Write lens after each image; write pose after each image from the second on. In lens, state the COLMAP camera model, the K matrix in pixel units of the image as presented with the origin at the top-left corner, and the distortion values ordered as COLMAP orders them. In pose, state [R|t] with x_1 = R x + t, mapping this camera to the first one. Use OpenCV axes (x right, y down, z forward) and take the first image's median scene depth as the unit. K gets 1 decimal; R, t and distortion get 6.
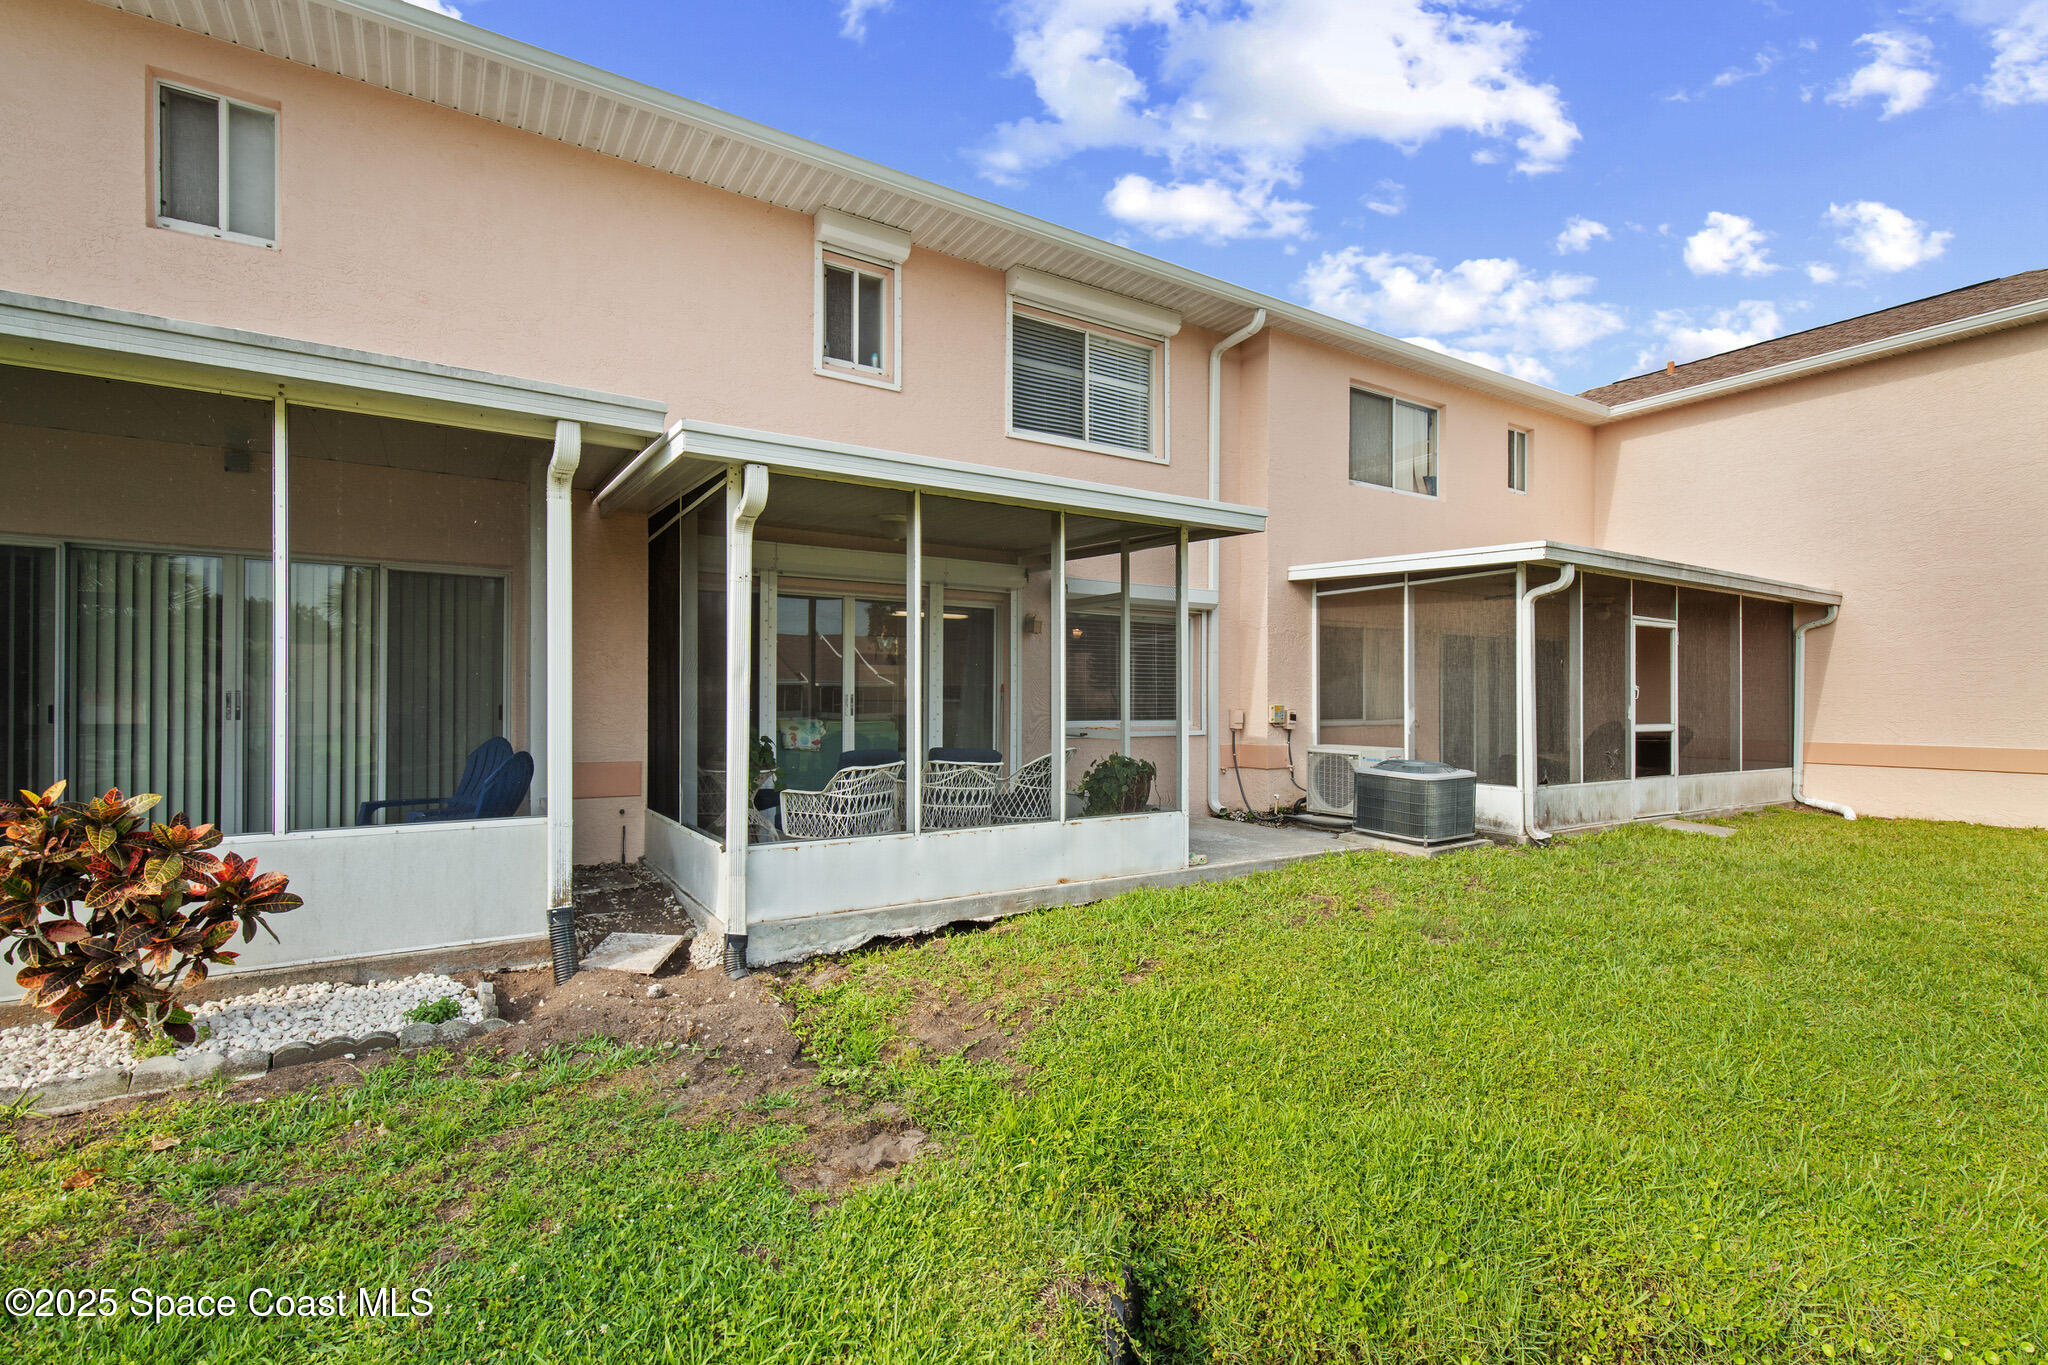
lens RADIAL K [[930.1, 0, 1024.6], [0, 930.1, 693.8], [0, 0, 1]] dist [0.002839, -0.000044]
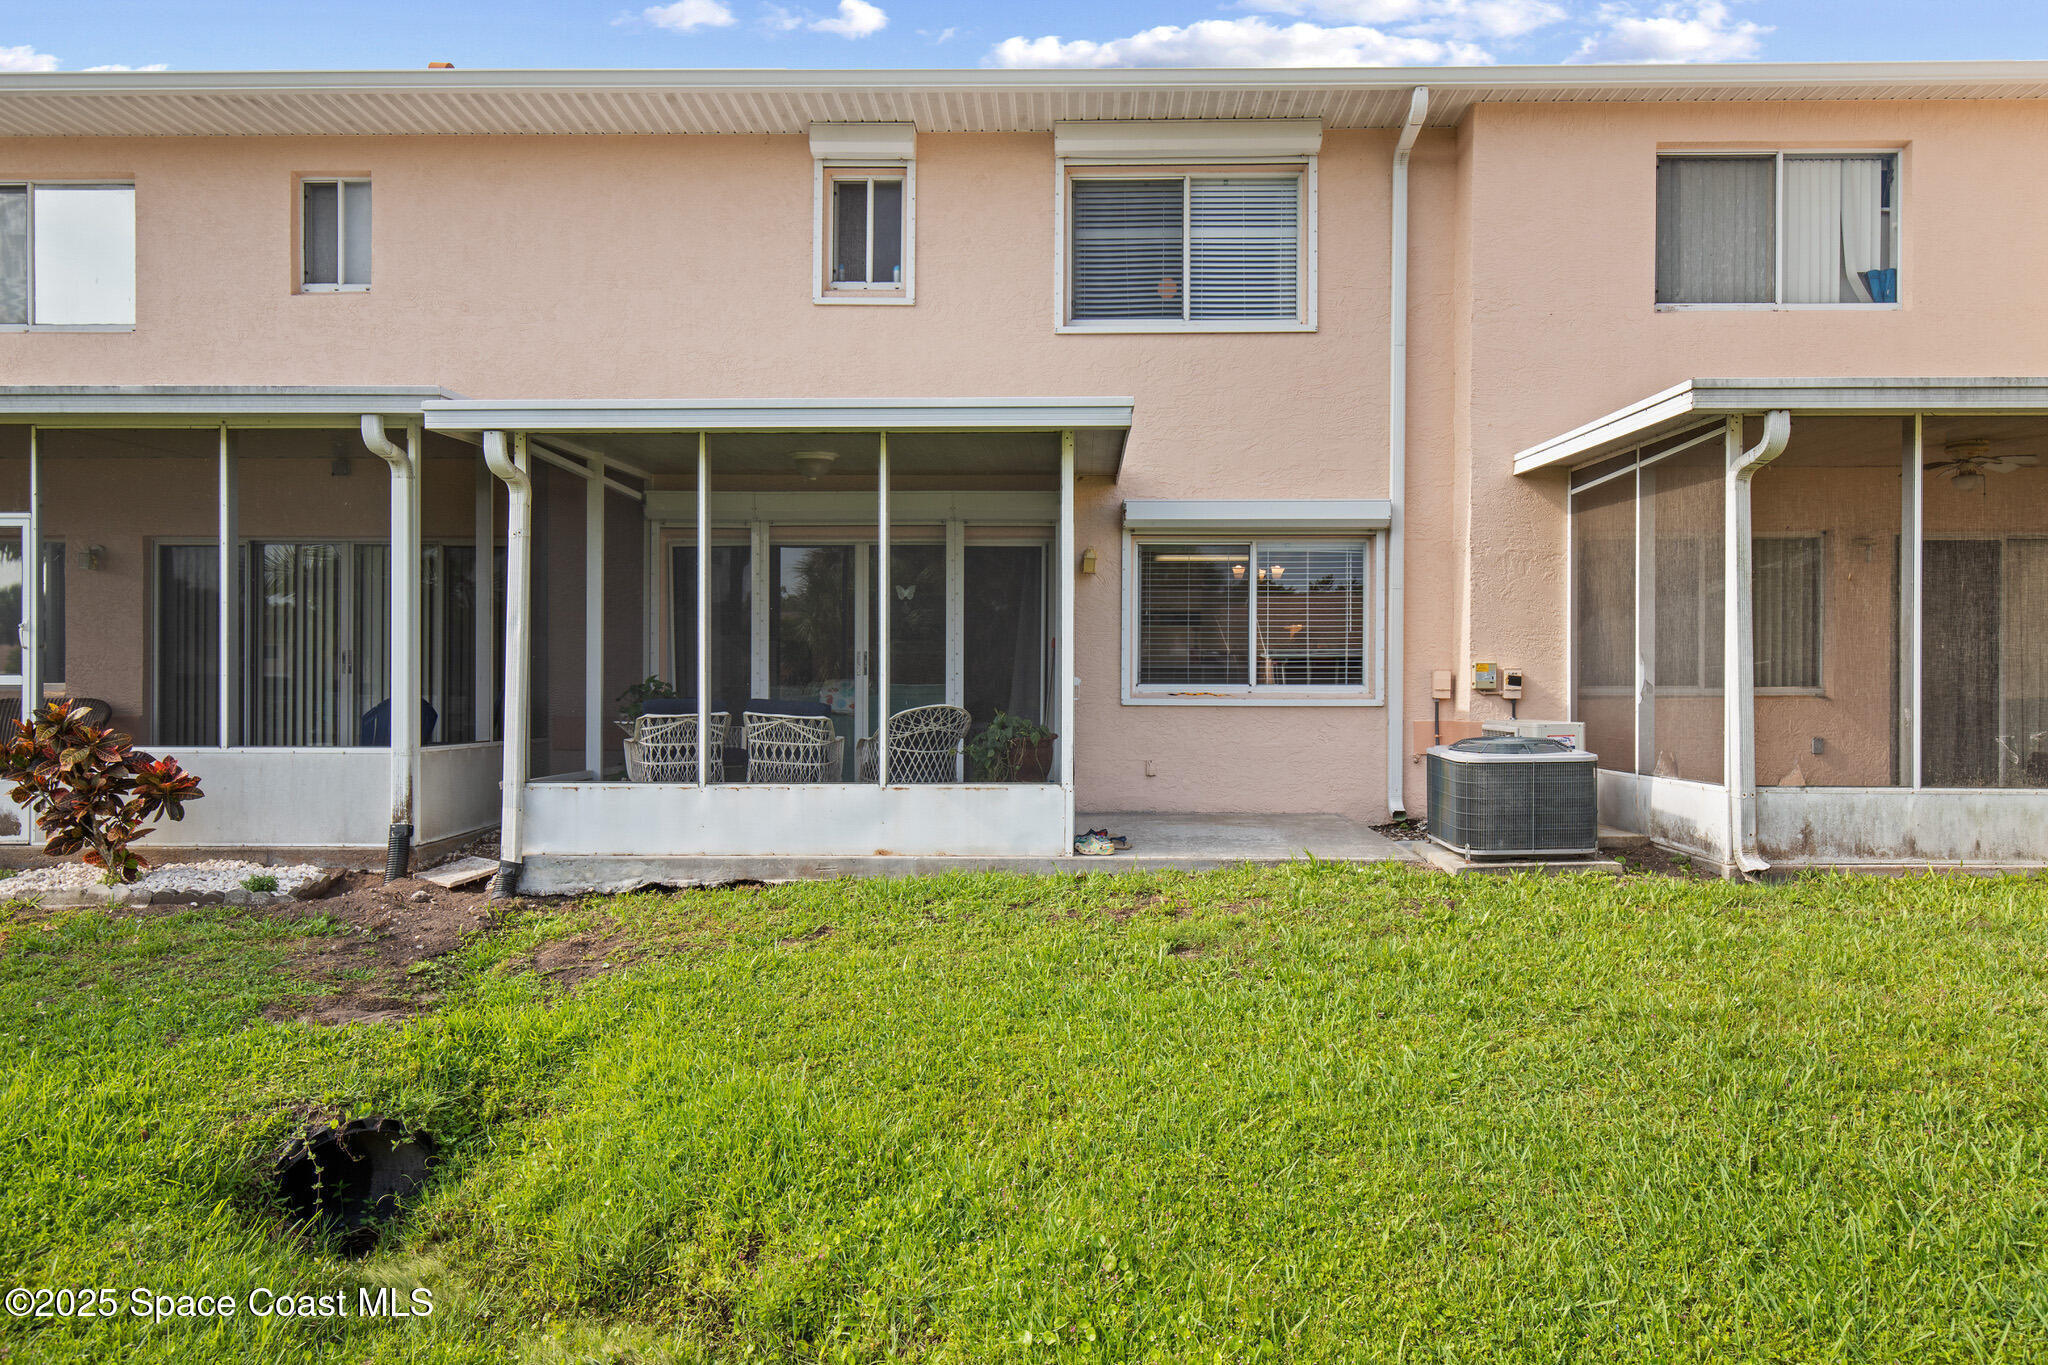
lens RADIAL K [[1295.8, 0, 1036.3], [0, 1295.8, 689.7], [0, 0, 1]] dist [-0.005173, -0.000567]
pose [[0.832722, -0.001618, -0.553689, 0.715657], [0.004664, 0.999981, 0.004093, 0.036934], [0.553671, -0.005991, 0.832714, 0.053282]]
